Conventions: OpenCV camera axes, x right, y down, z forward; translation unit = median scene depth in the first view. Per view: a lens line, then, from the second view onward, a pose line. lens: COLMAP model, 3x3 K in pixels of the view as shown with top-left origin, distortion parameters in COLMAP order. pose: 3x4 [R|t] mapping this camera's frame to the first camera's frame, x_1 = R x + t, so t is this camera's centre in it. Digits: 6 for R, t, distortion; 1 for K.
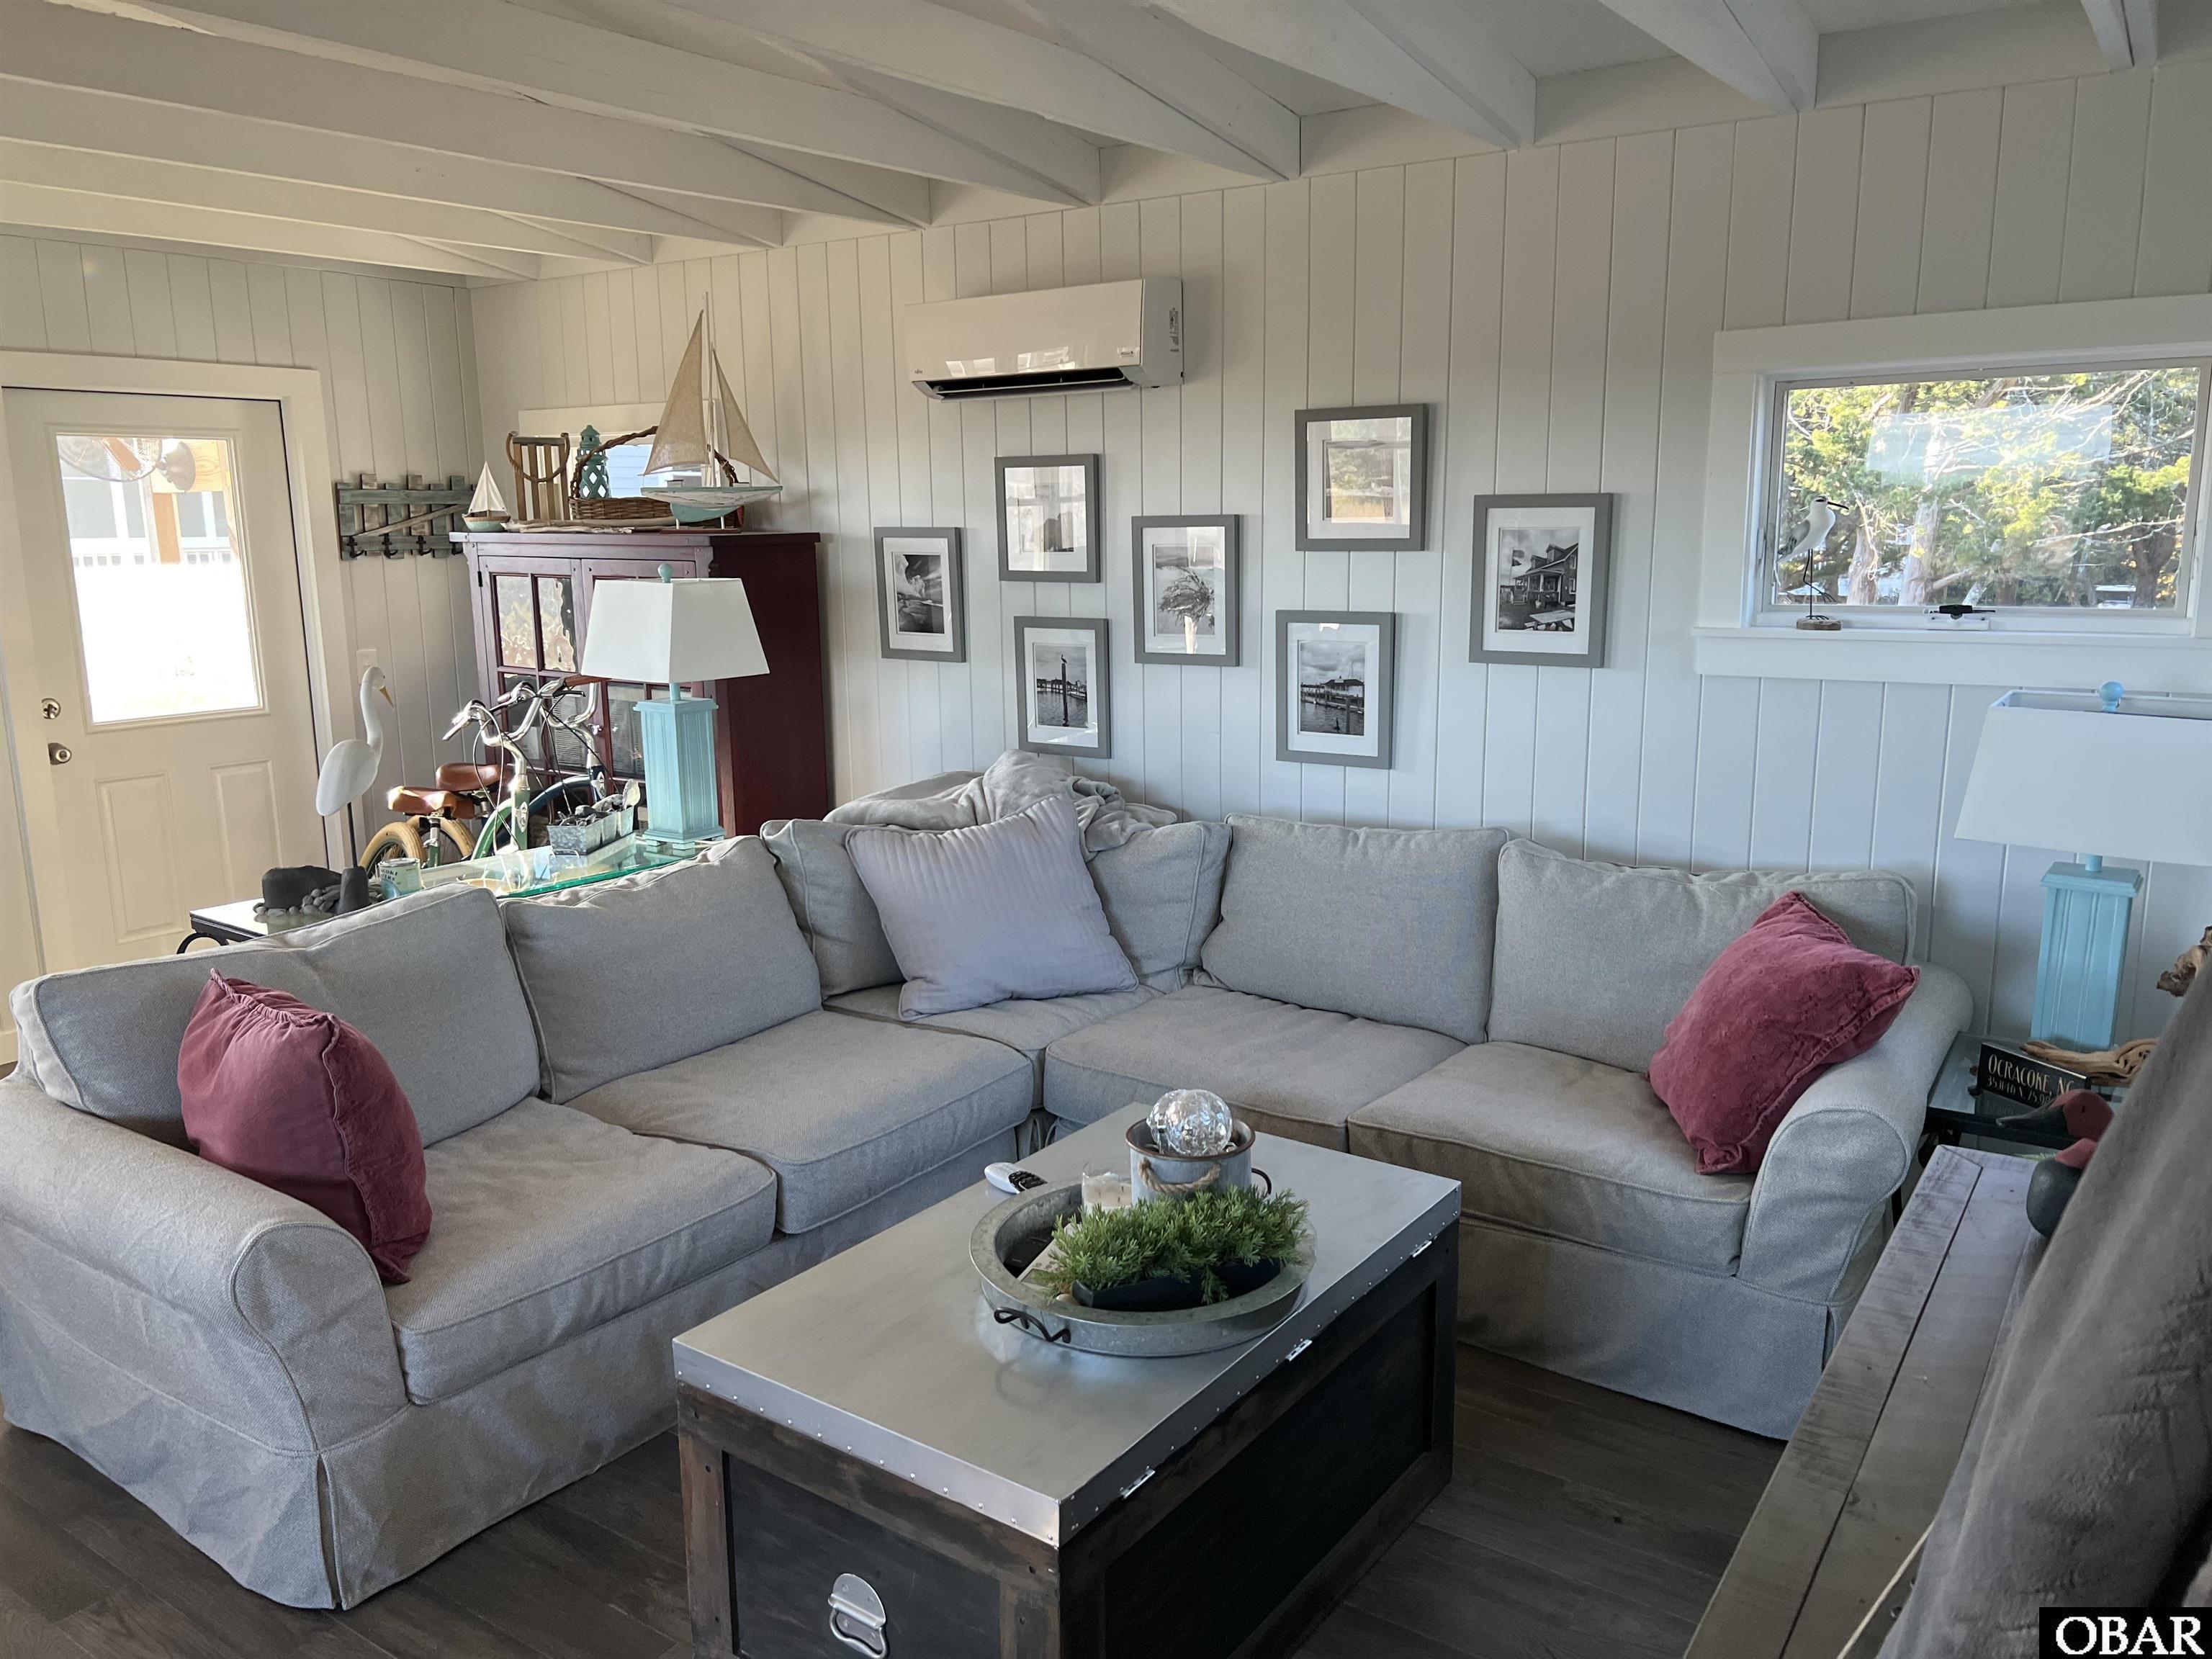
lens RADIAL K [[1664.2, 0, 1103.6], [0, 1664.2, 830.7], [0, 0, 1]] dist [0.056202, -0.077066]
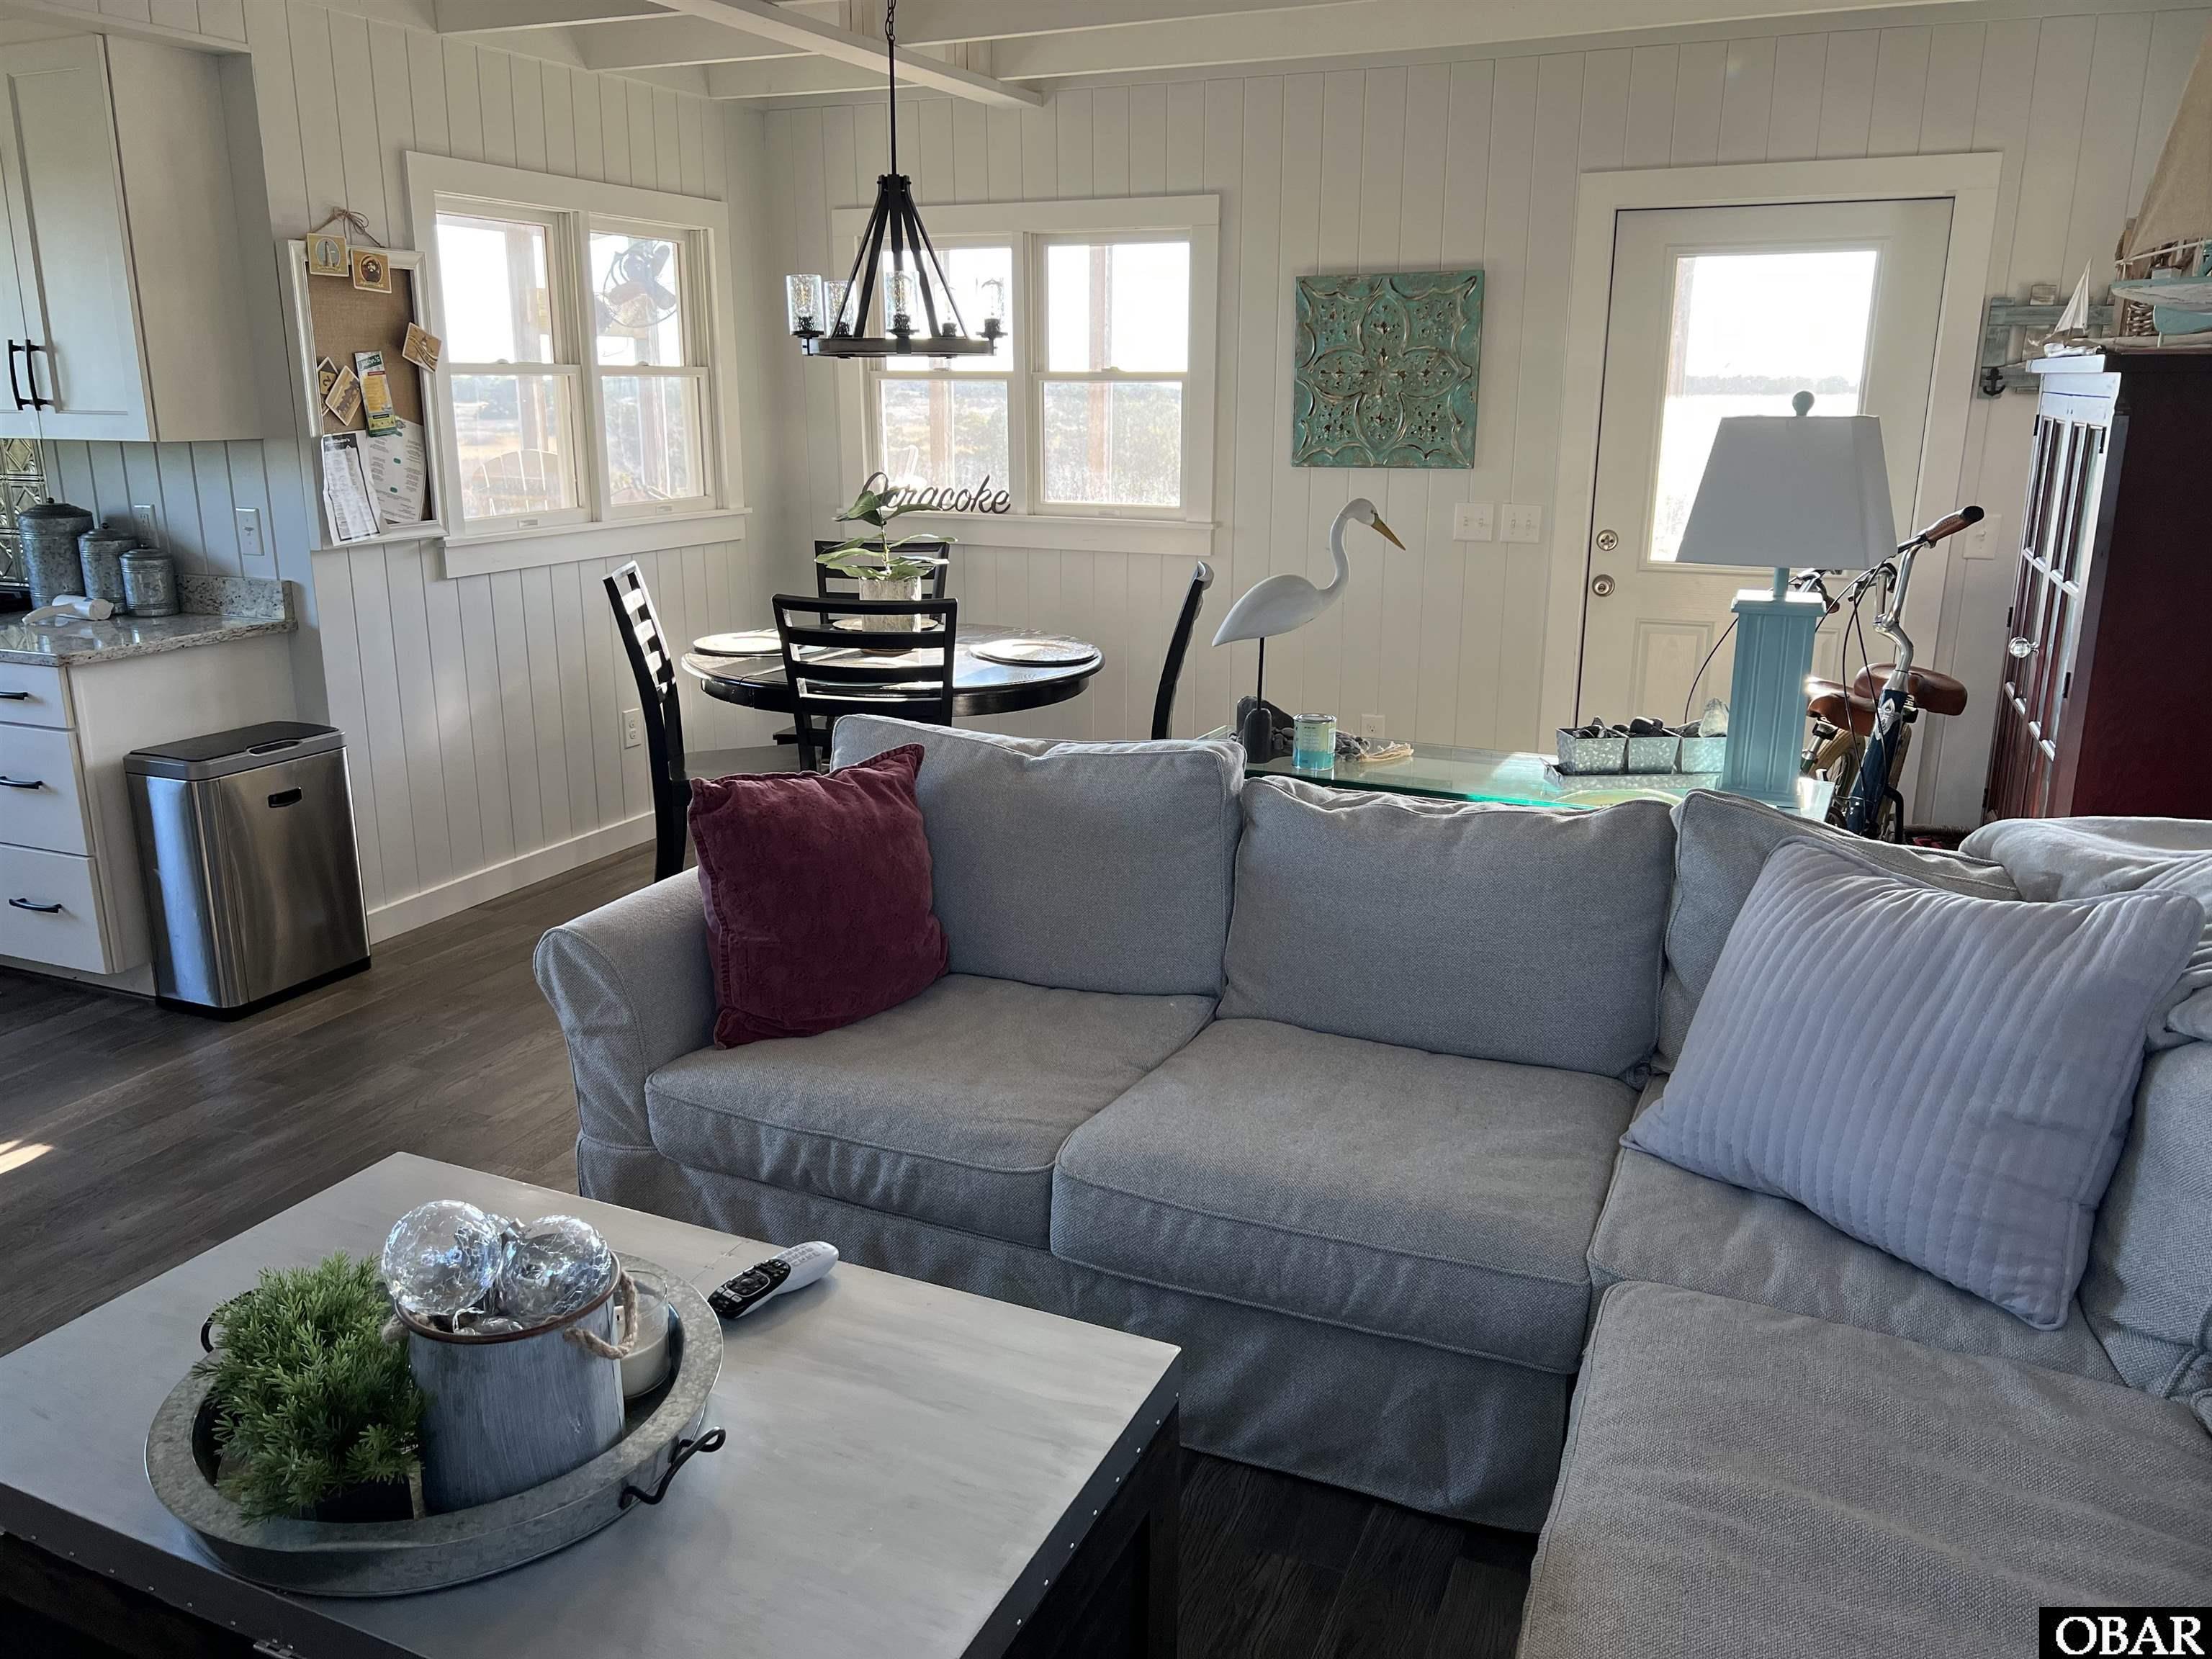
lens RADIAL K [[1664.2, 0, 1101.2], [0, 1664.2, 824.5], [0, 0, 1]] dist [0.056202, -0.077066]
pose [[0.190192, 0.258074, -0.947220, 0.387638], [-0.187401, 0.956633, 0.223011, -0.096958], [0.963695, 0.135095, 0.230307, 0.634730]]
